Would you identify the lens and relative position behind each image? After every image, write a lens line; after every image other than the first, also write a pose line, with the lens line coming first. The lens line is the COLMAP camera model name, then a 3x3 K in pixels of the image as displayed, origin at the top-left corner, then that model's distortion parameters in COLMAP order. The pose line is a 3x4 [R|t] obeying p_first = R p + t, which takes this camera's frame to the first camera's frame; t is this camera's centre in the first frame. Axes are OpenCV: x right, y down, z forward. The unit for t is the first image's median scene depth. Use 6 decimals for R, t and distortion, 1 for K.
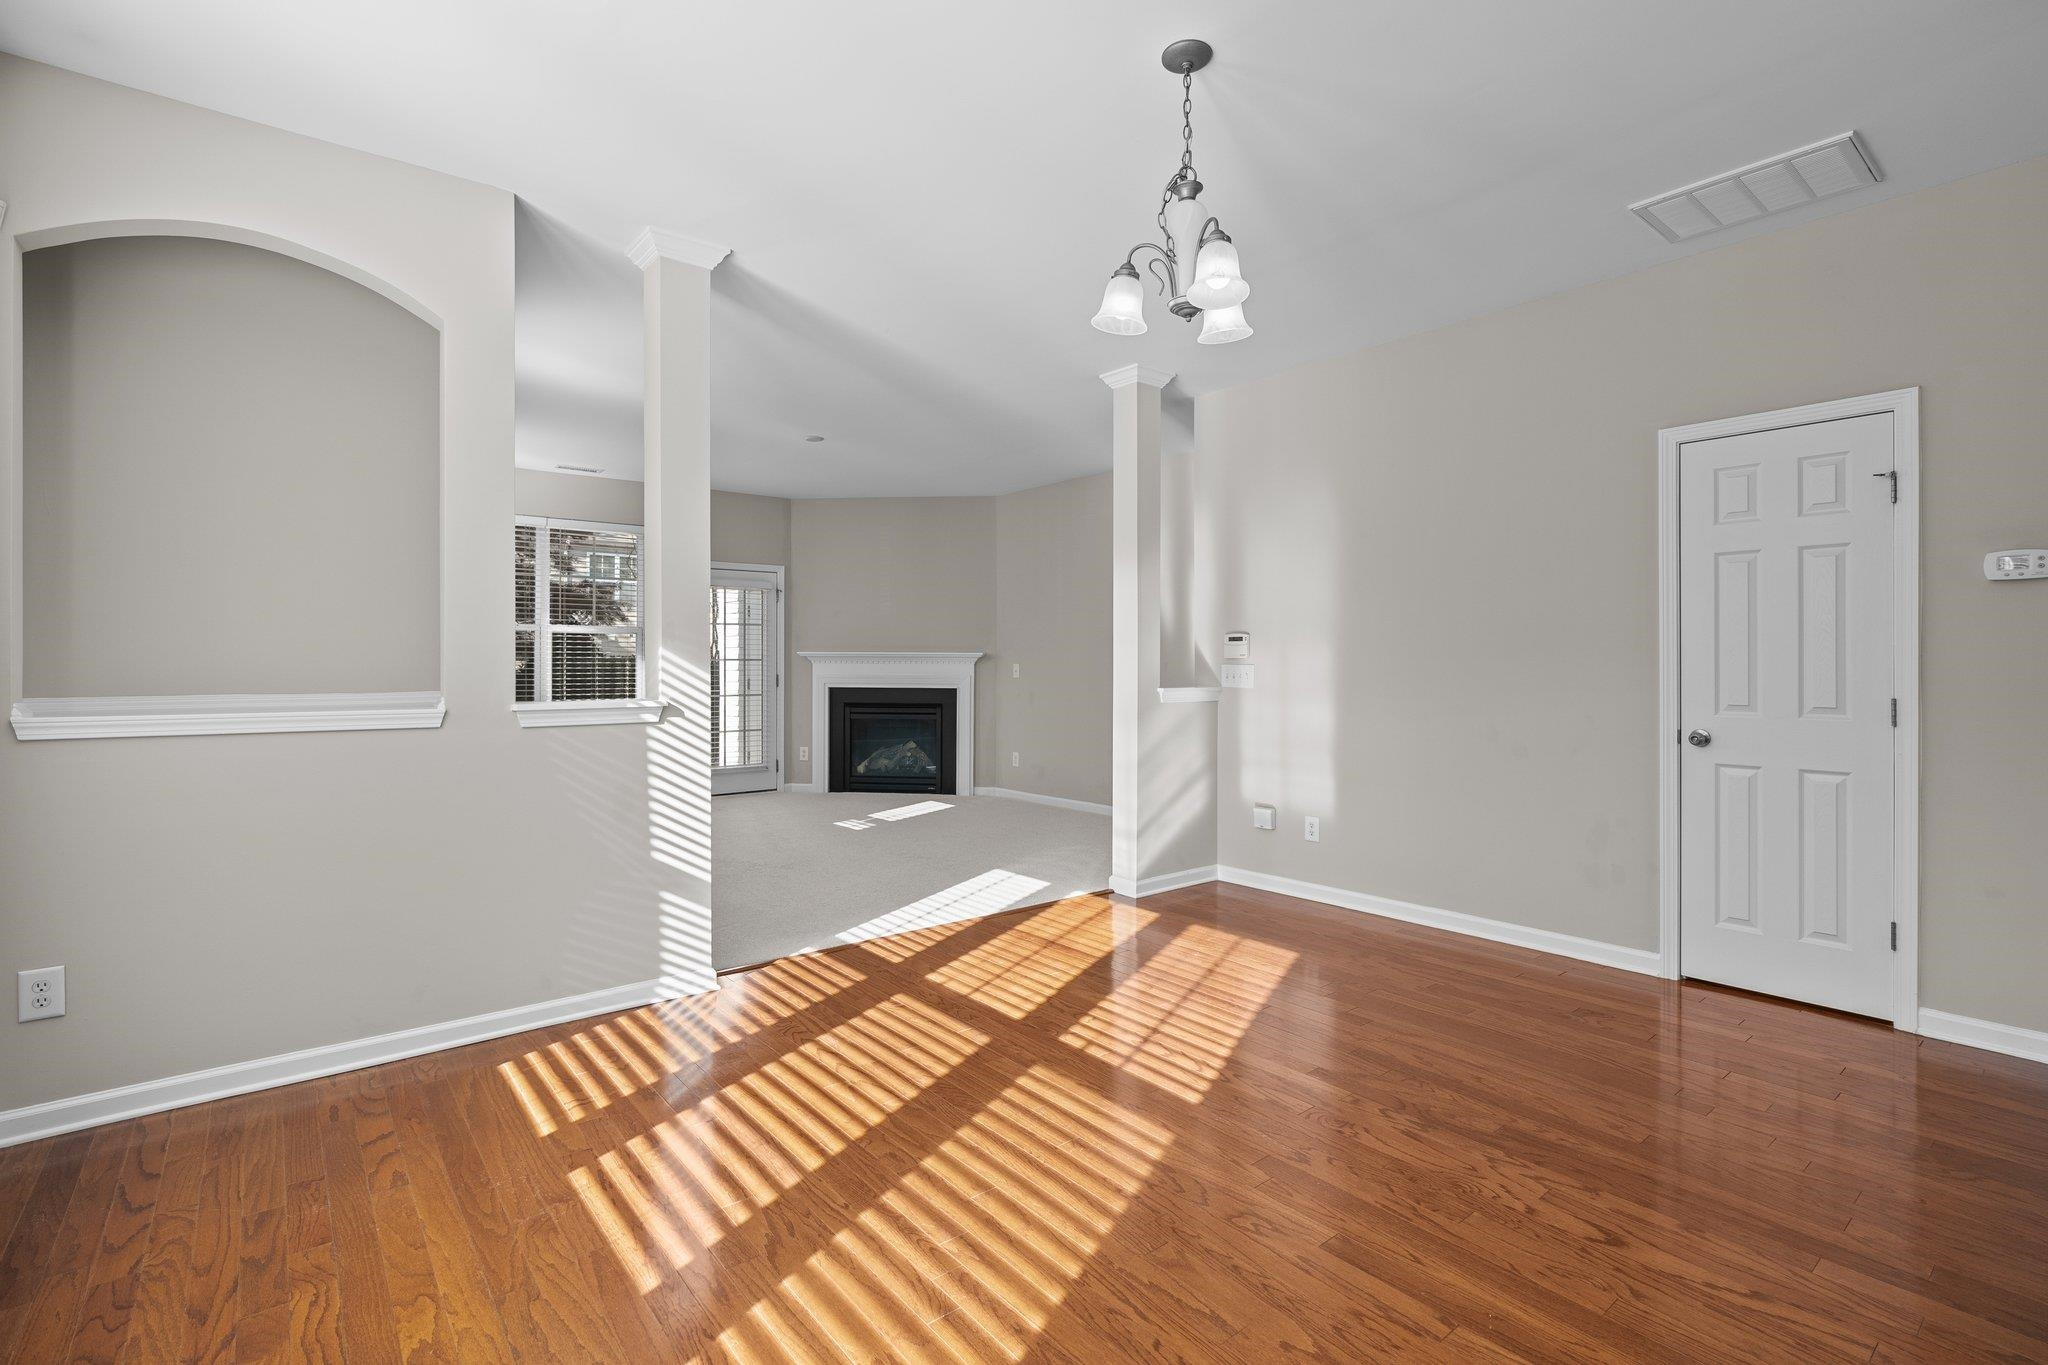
lens RADIAL K [[951.3, 0, 1013.7], [0, 951.3, 661.4], [0, 0, 1]] dist [-0.000800, 0.000667]
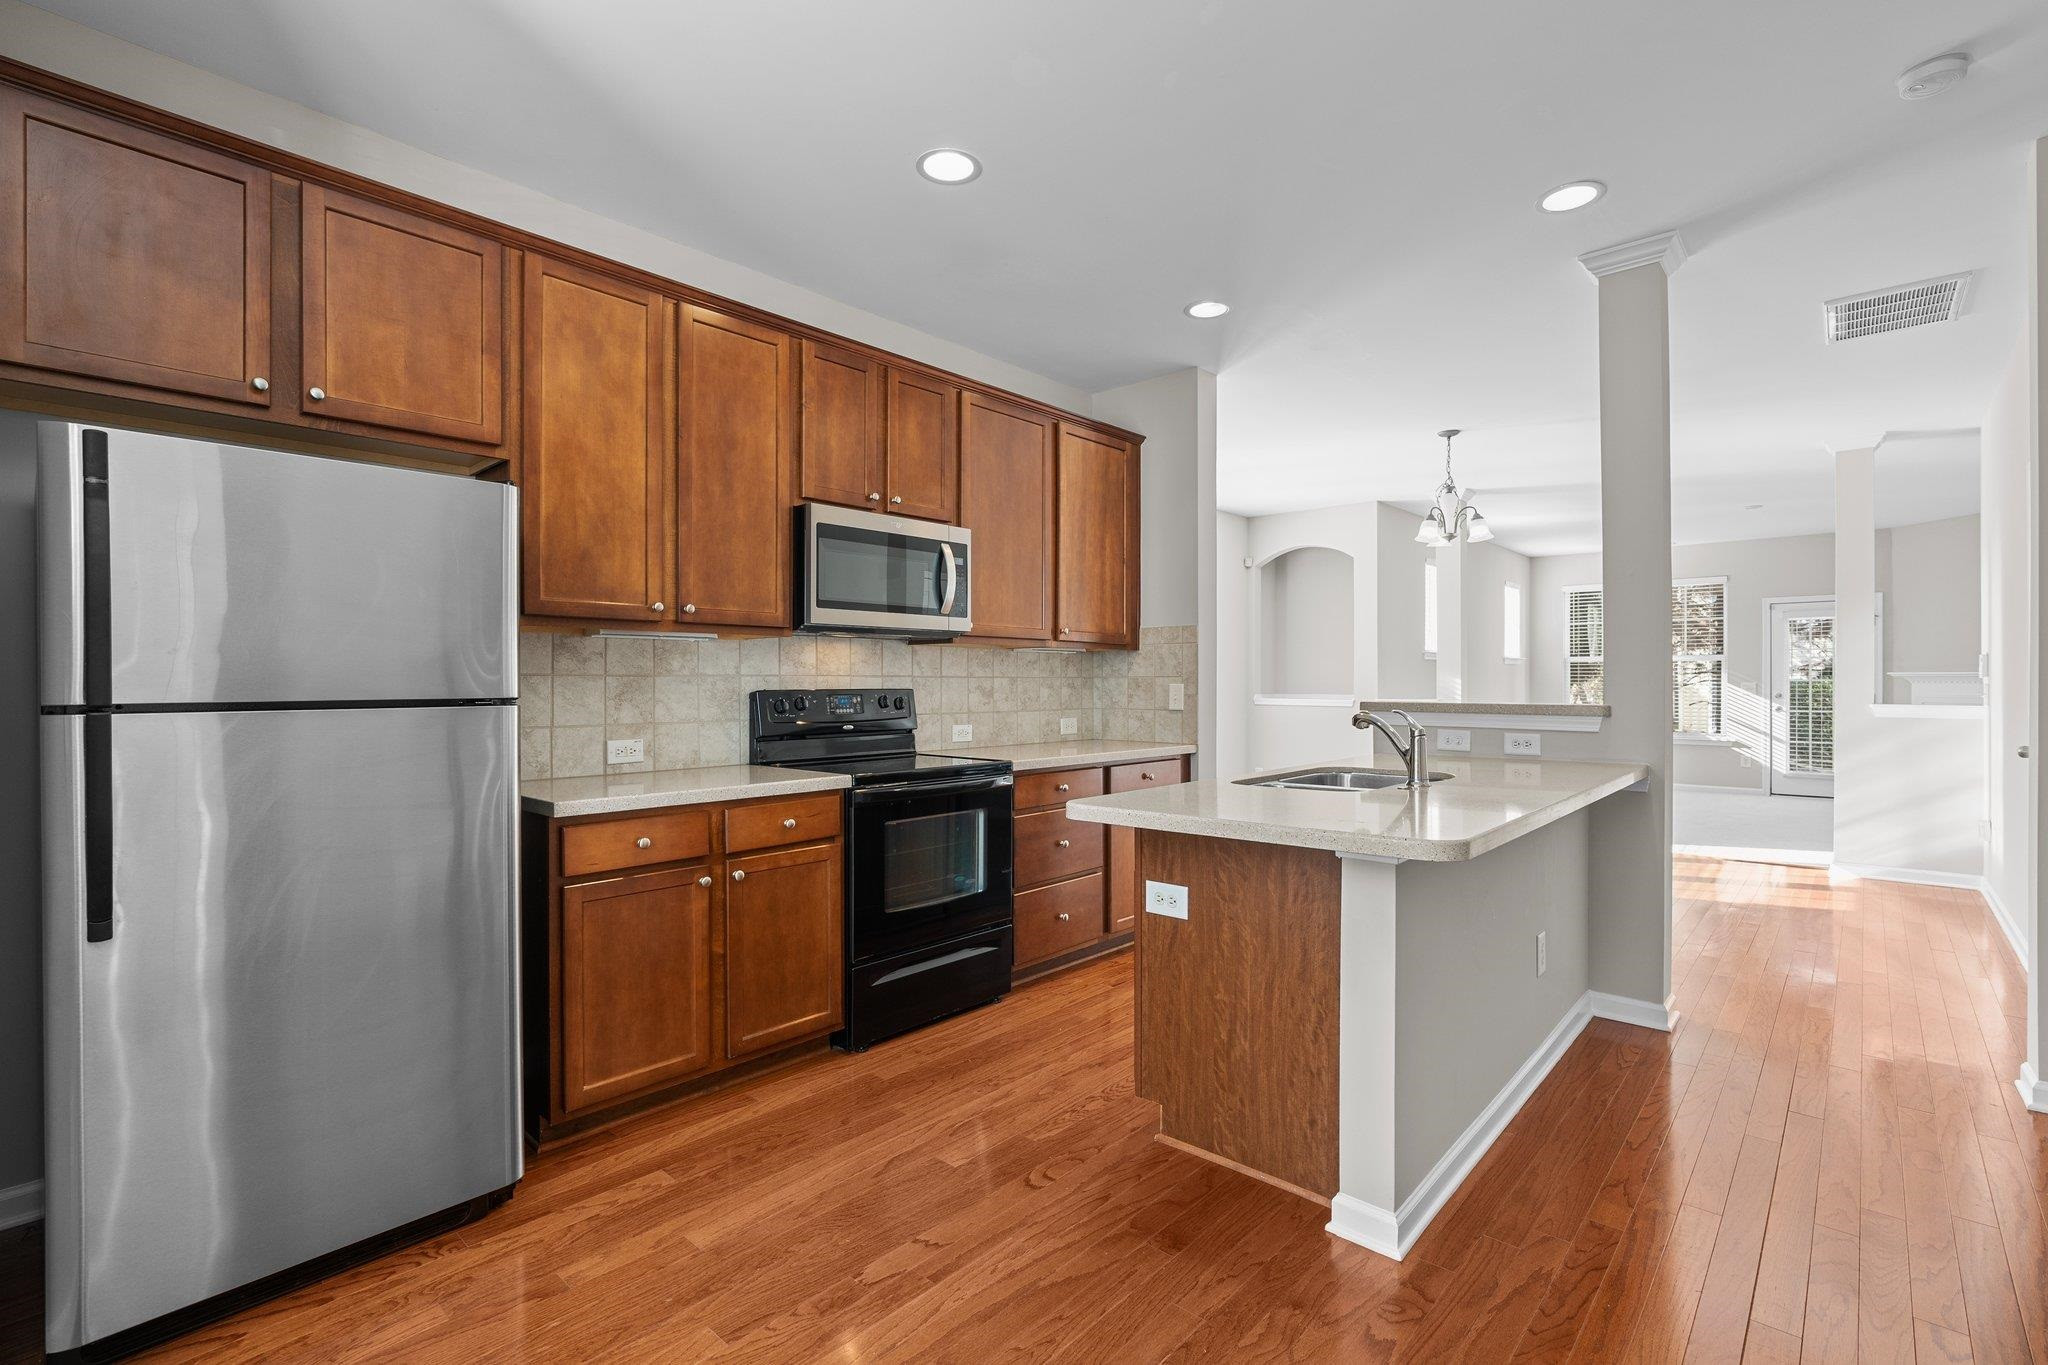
lens RADIAL K [[927.9, 0, 1014.1], [0, 927.9, 684.2], [0, 0, 1]] dist [-0.003135, -0.000287]
pose [[0.154374, -0.001155, -0.988012, 1.608196], [0.001852, 0.999998, -0.000879, 0.004876], [0.988011, -0.001694, 0.154376, -0.318876]]
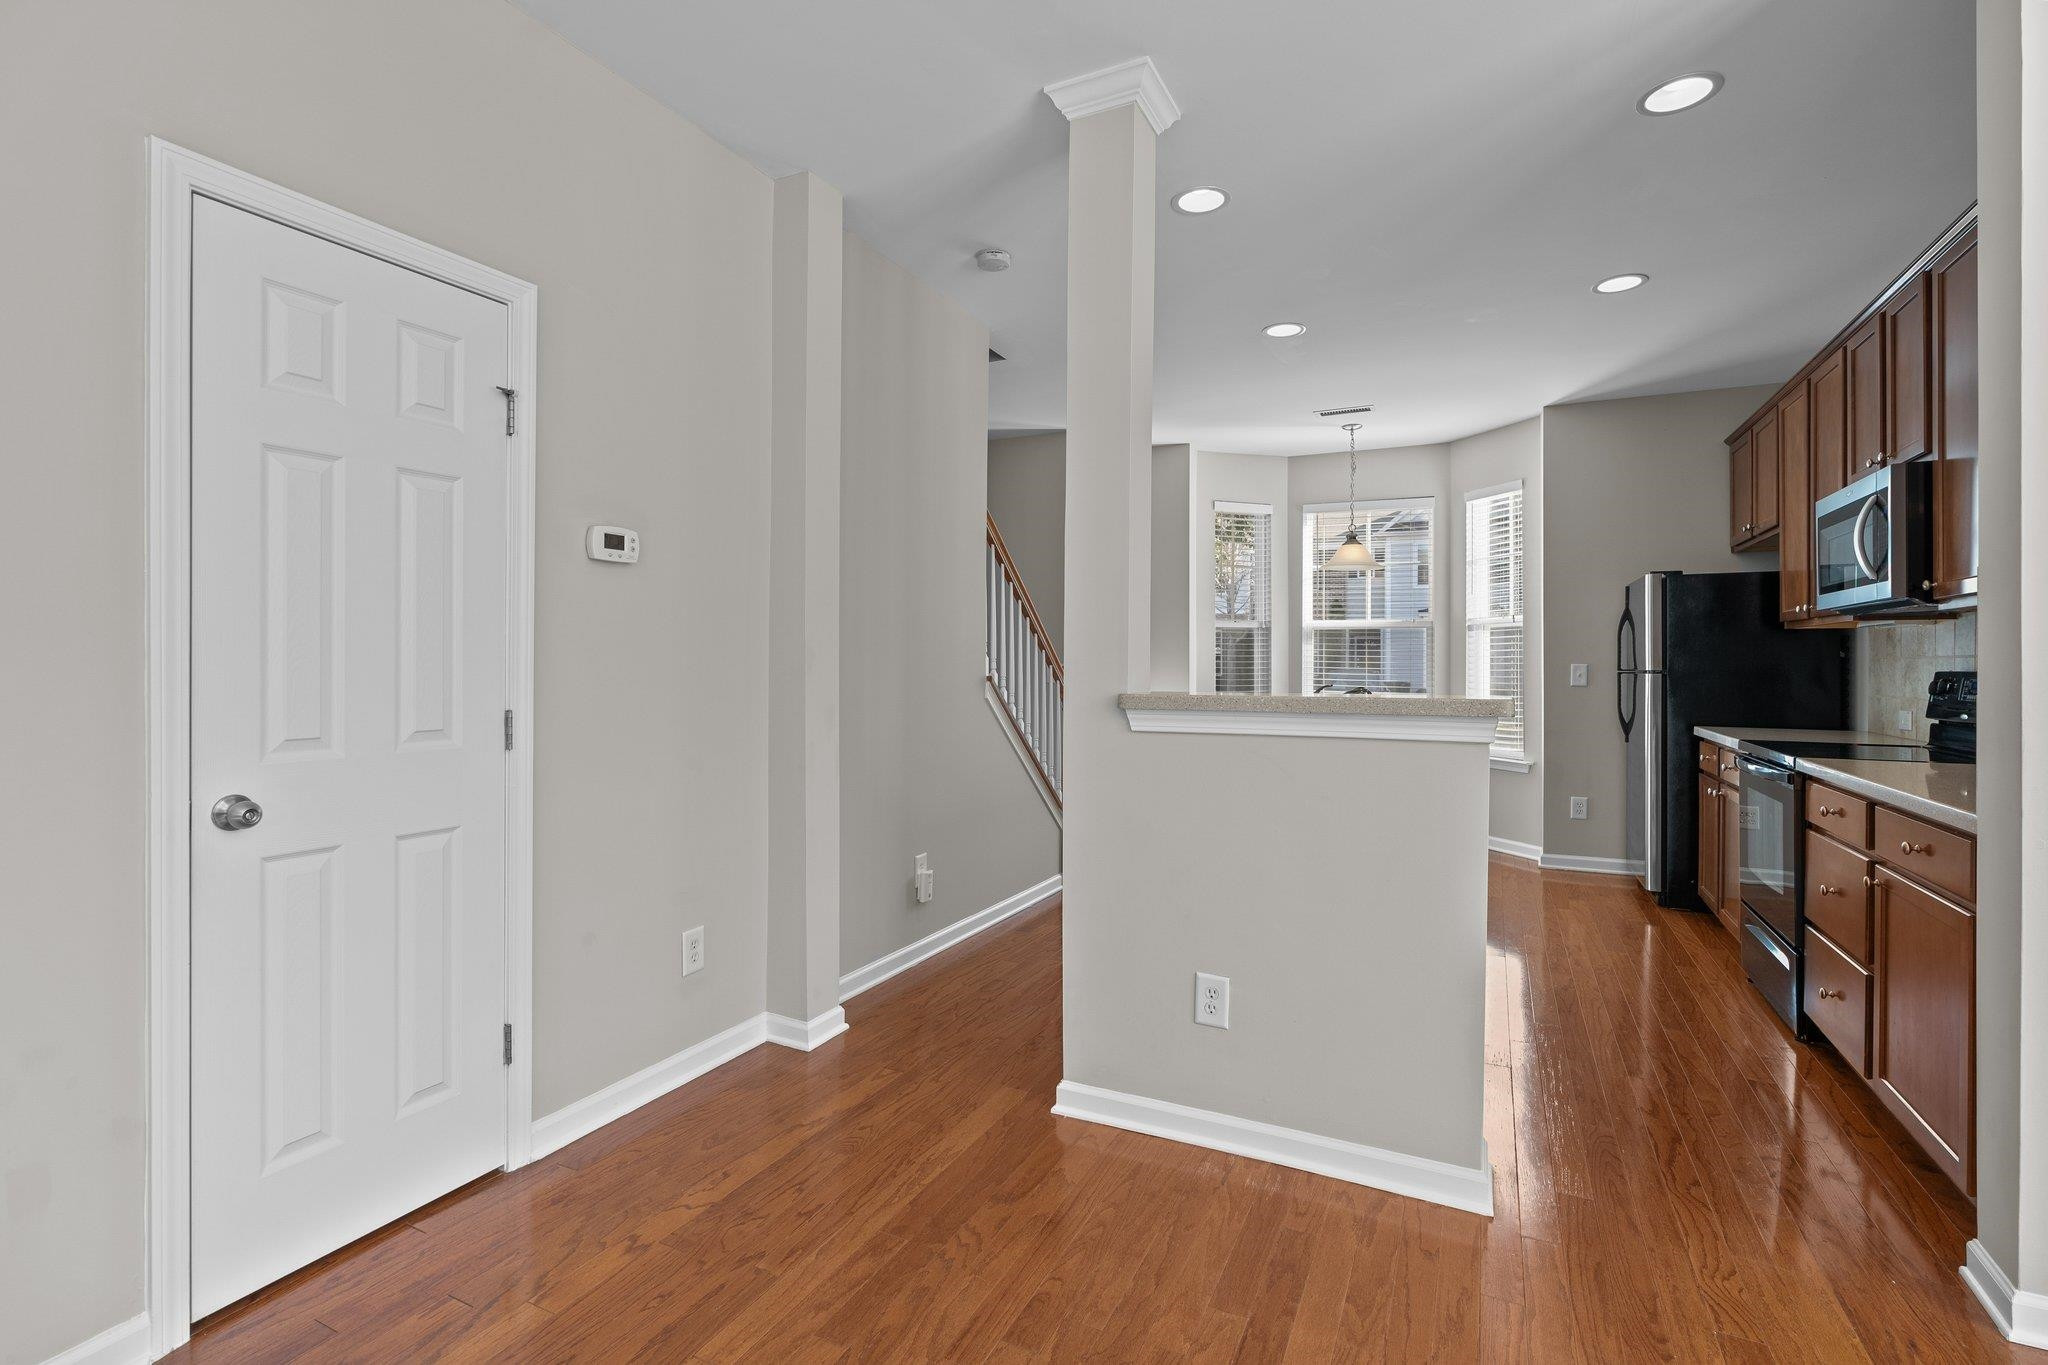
lens RADIAL K [[951.3, 0, 1013.7], [0, 951.3, 661.4], [0, 0, 1]] dist [-0.000800, 0.000667]
pose [[-0.411401, -0.001496, 0.911453, 0.108255], [-0.002579, 0.999997, 0.000478, 0.001282], [-0.911451, -0.002154, -0.411403, 0.843984]]
